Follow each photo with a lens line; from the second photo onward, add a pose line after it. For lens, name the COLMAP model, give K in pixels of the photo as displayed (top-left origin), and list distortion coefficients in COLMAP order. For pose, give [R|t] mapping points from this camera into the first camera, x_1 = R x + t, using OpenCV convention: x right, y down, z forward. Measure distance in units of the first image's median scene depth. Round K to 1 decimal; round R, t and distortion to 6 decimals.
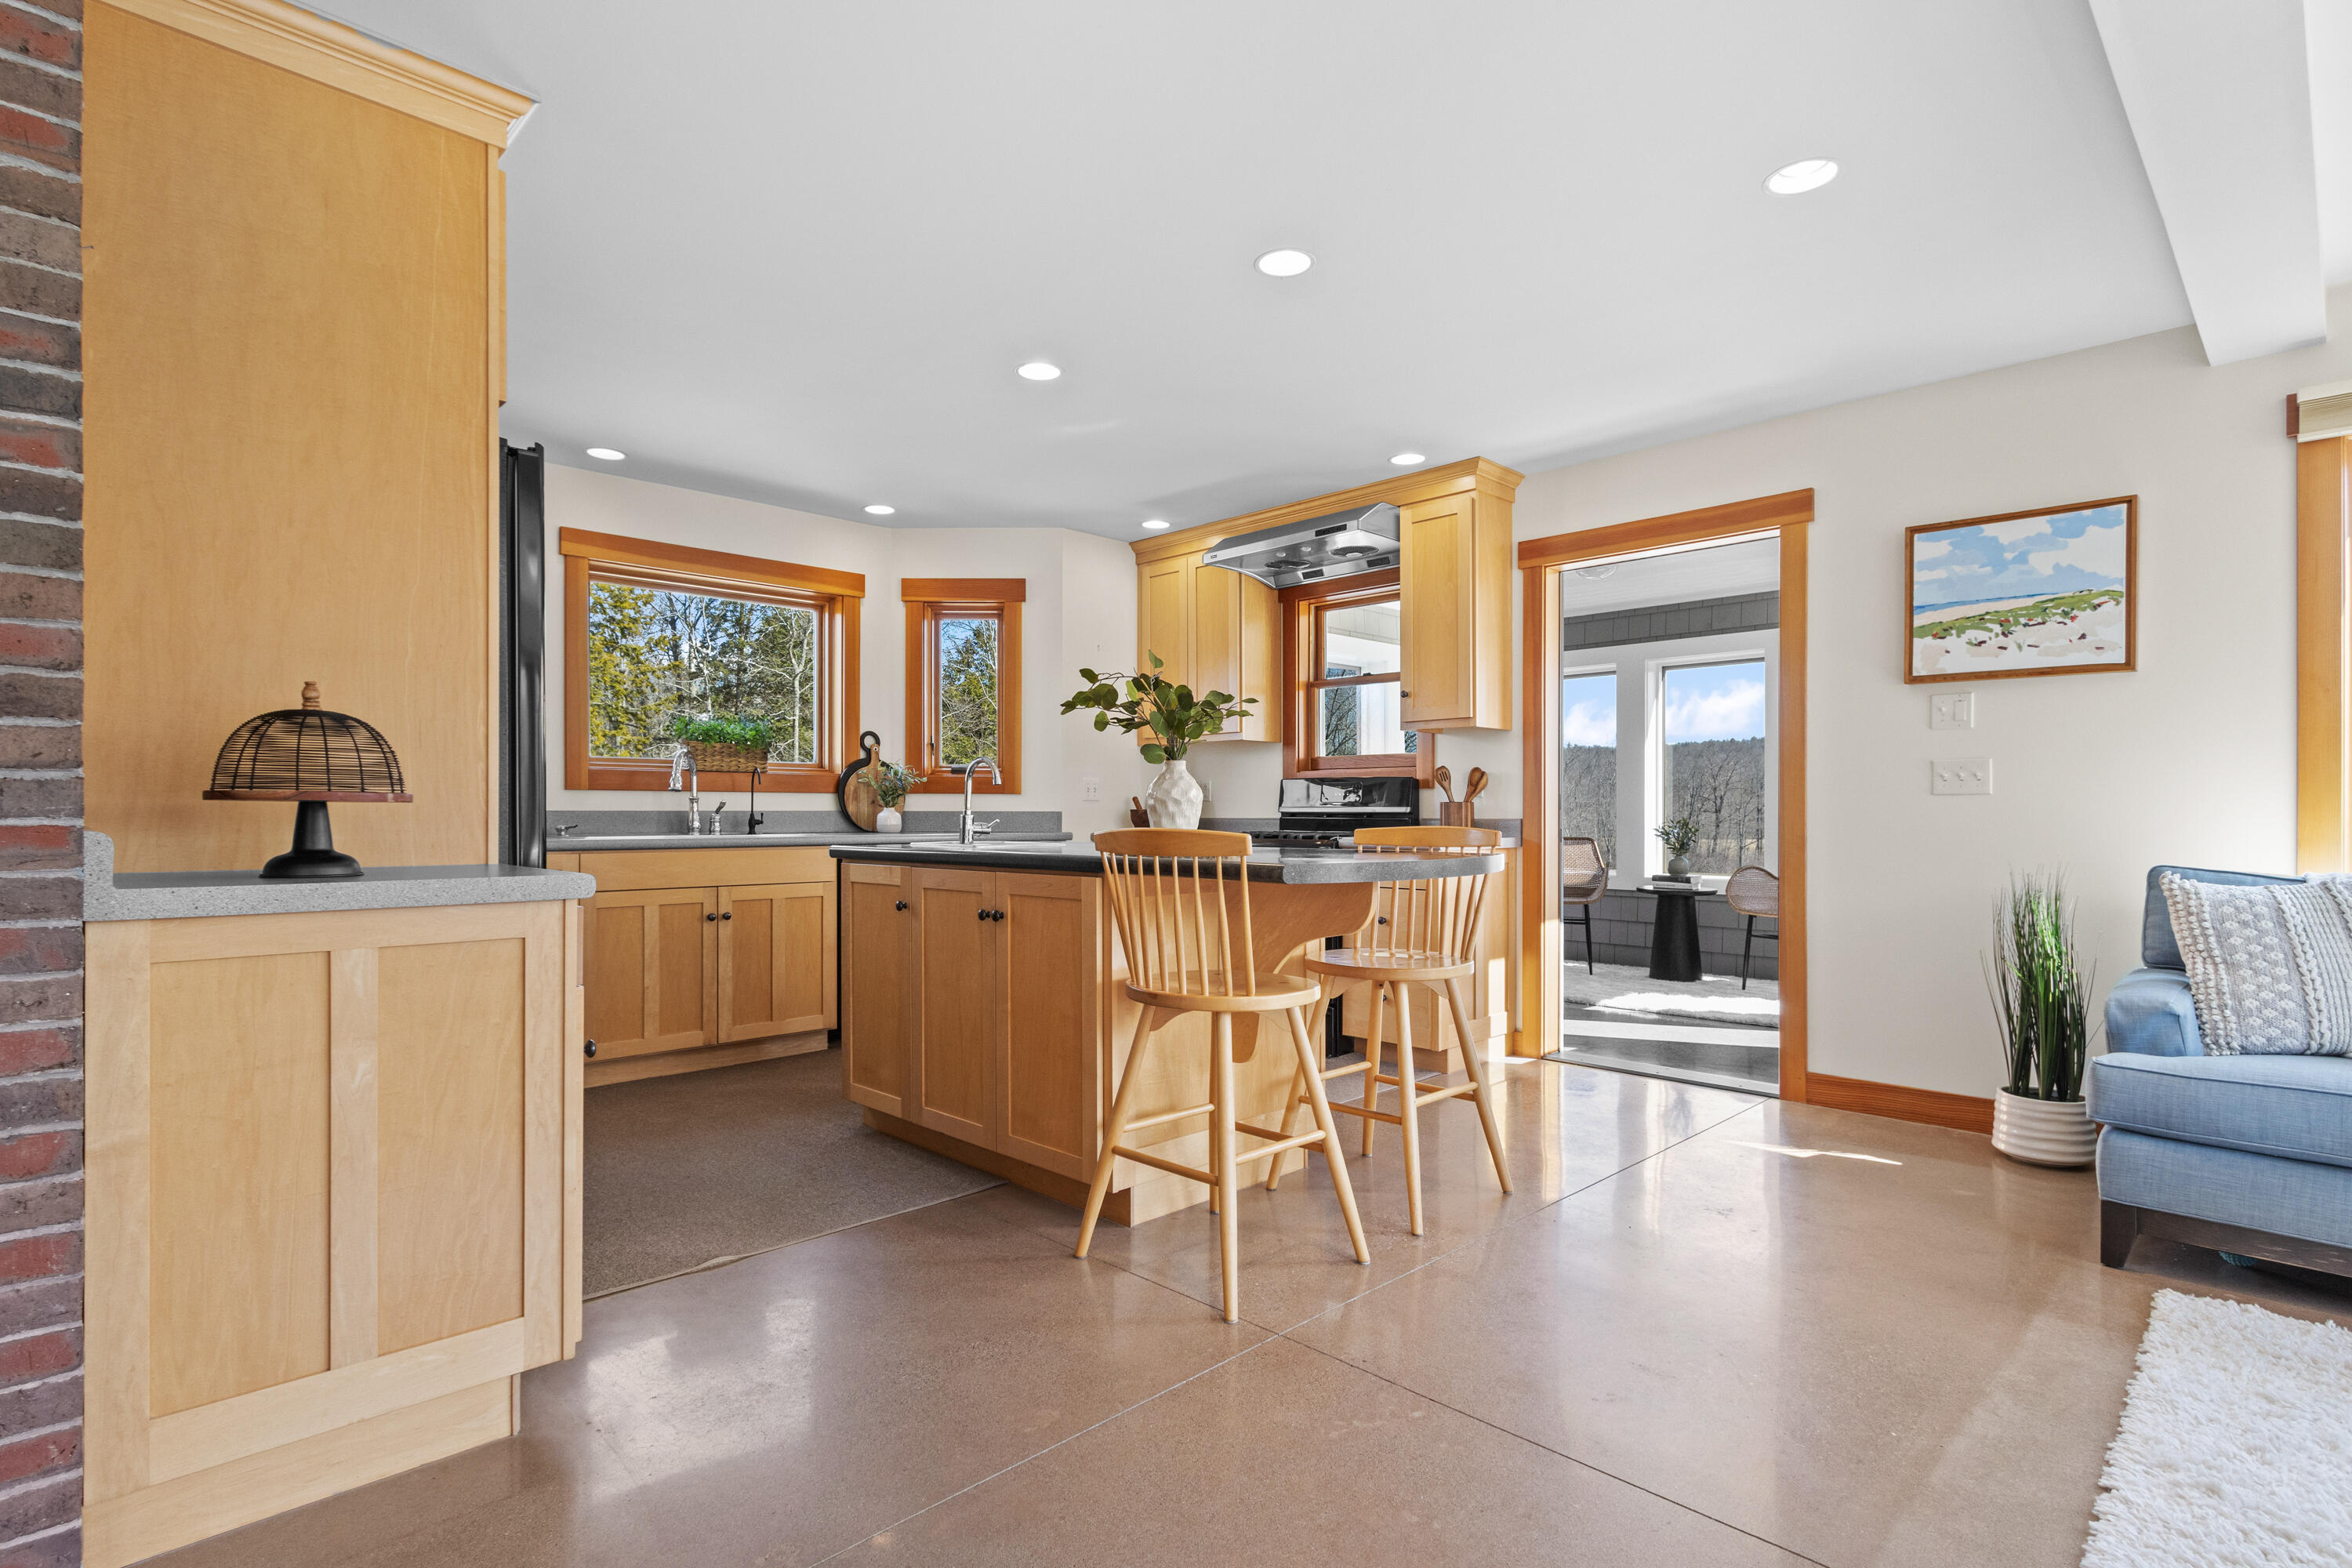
lens RADIAL K [[1124.2, 0, 1176.4], [0, 1124.2, 809.2], [0, 0, 1]] dist [0.002324, 0.000278]
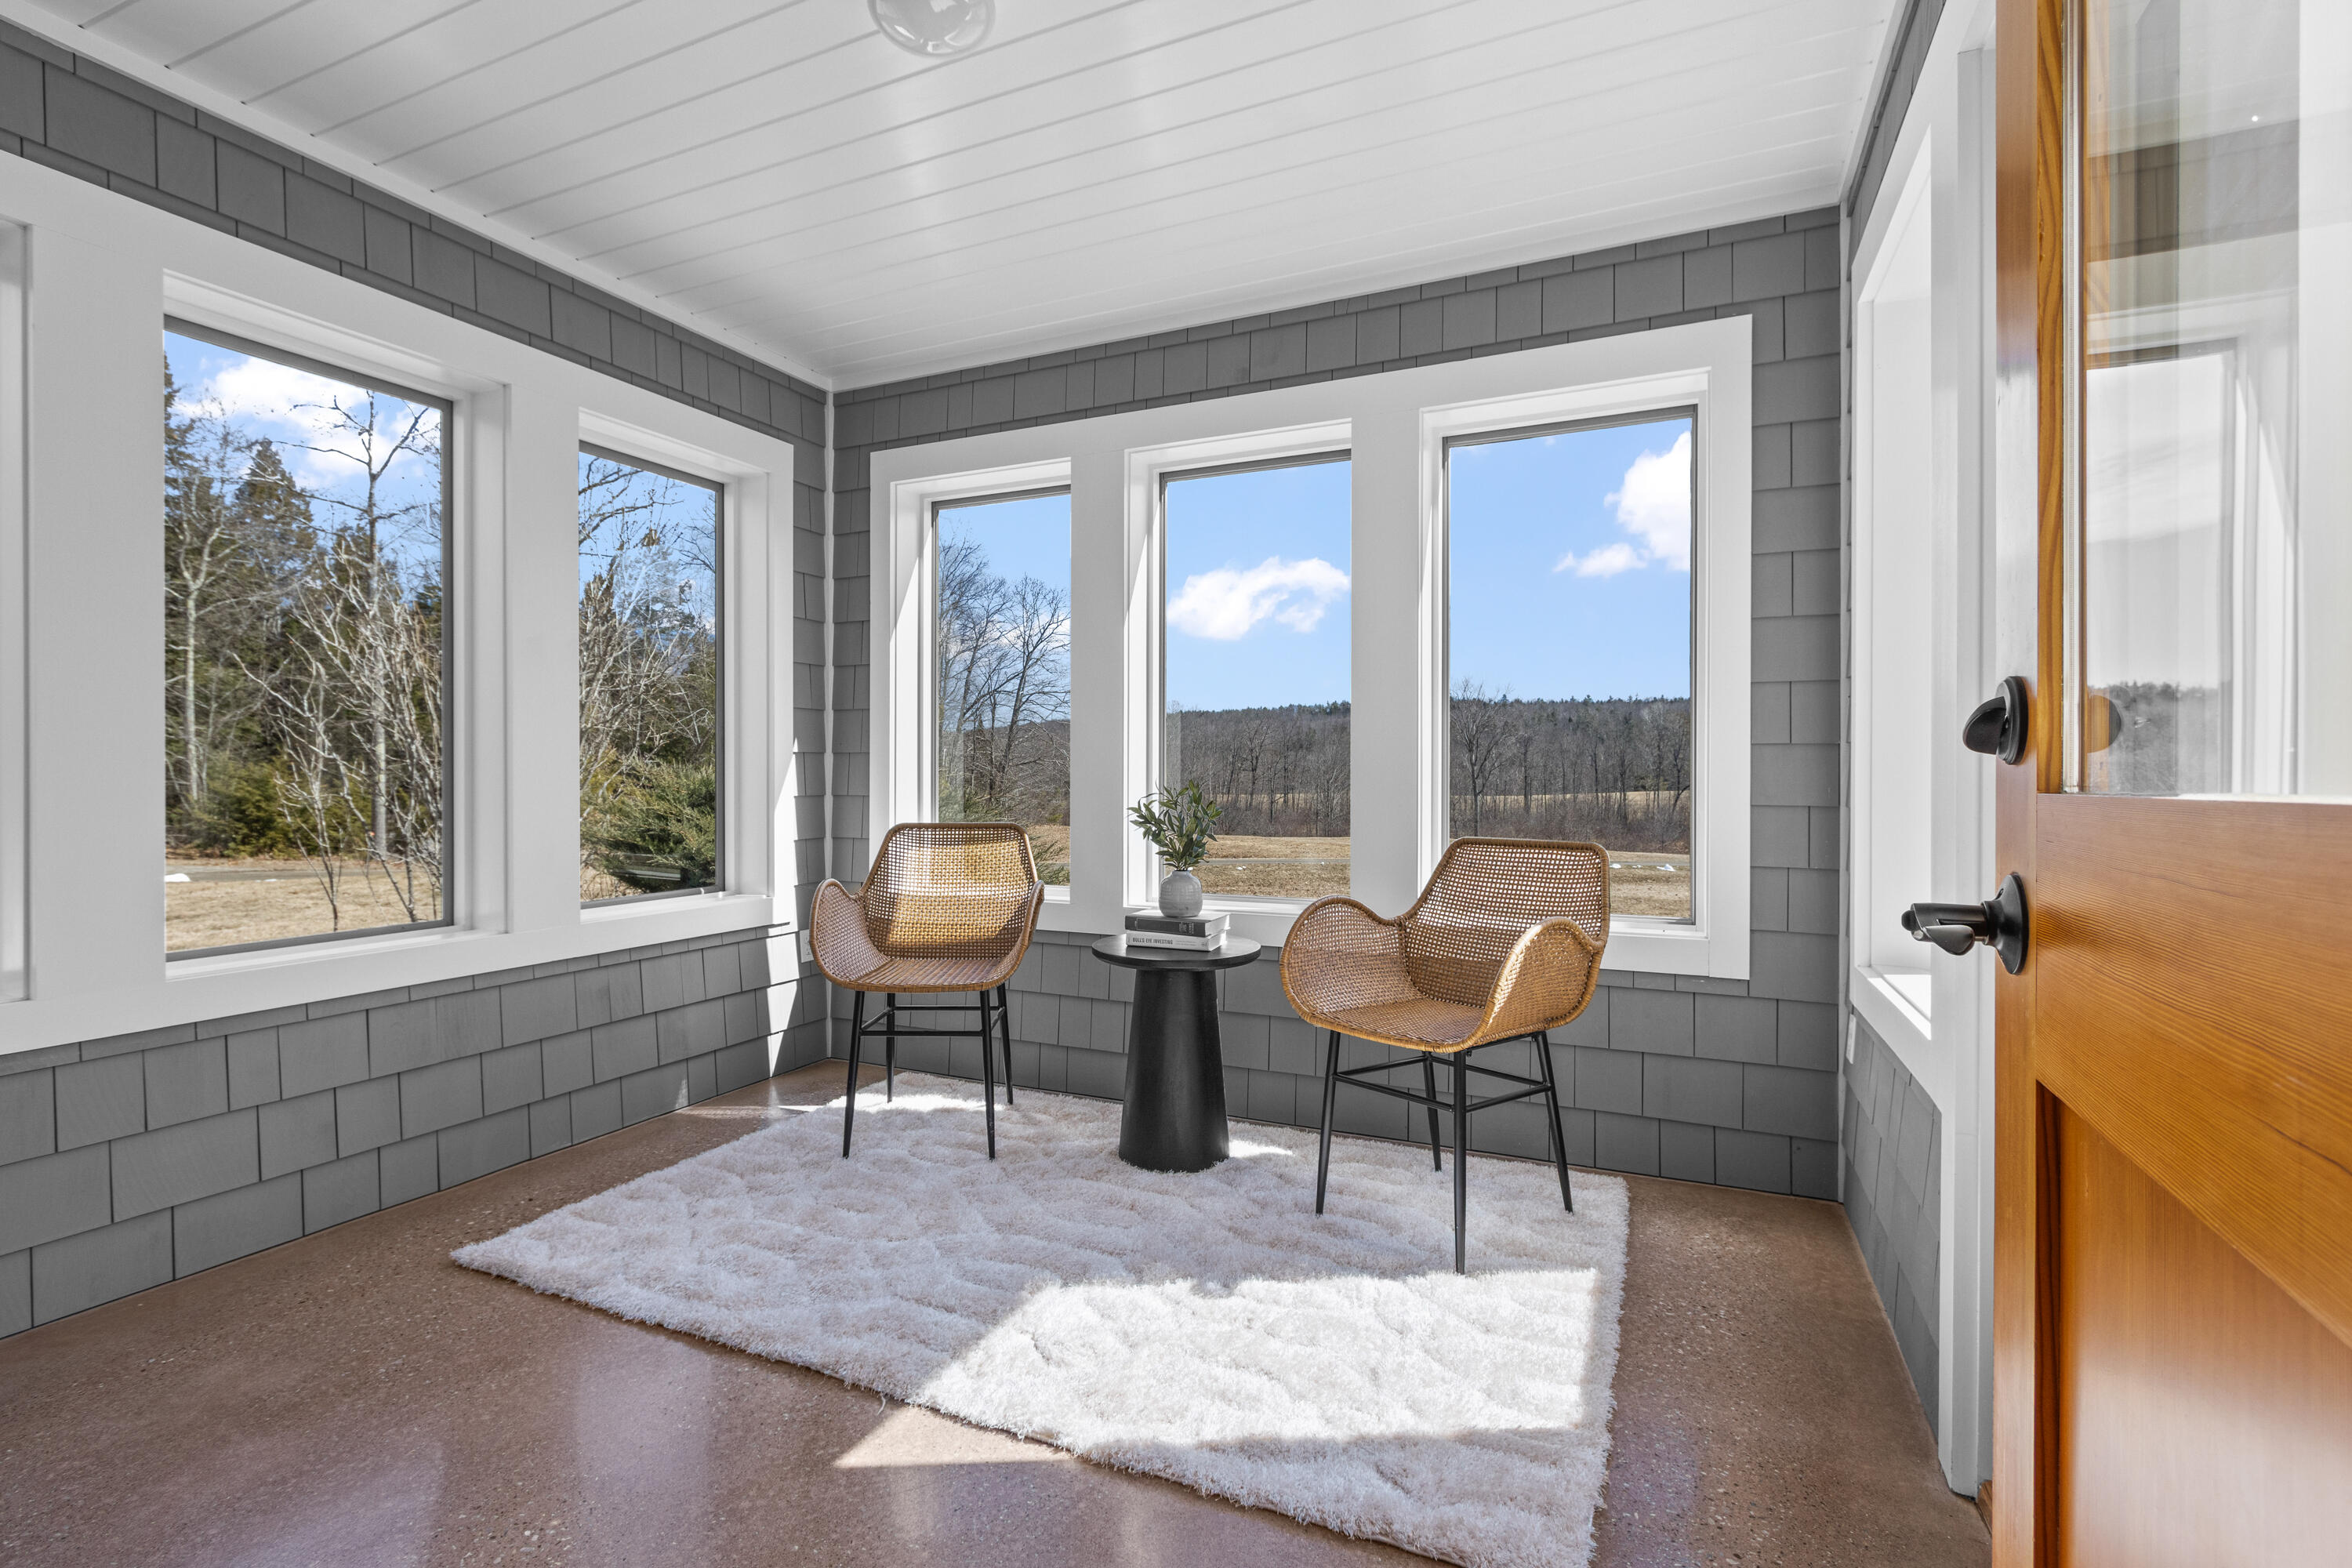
lens RADIAL K [[1108.0, 0, 1176.0], [0, 1108.0, 784.0], [0, 0, 1]] dist [-0.002457, -0.000395]
pose [[0.929190, -0.002690, 0.369592, 0.447033], [-0.002961, 0.999887, 0.014722, 0.001322], [-0.369590, -0.014774, 0.929077, 0.941923]]
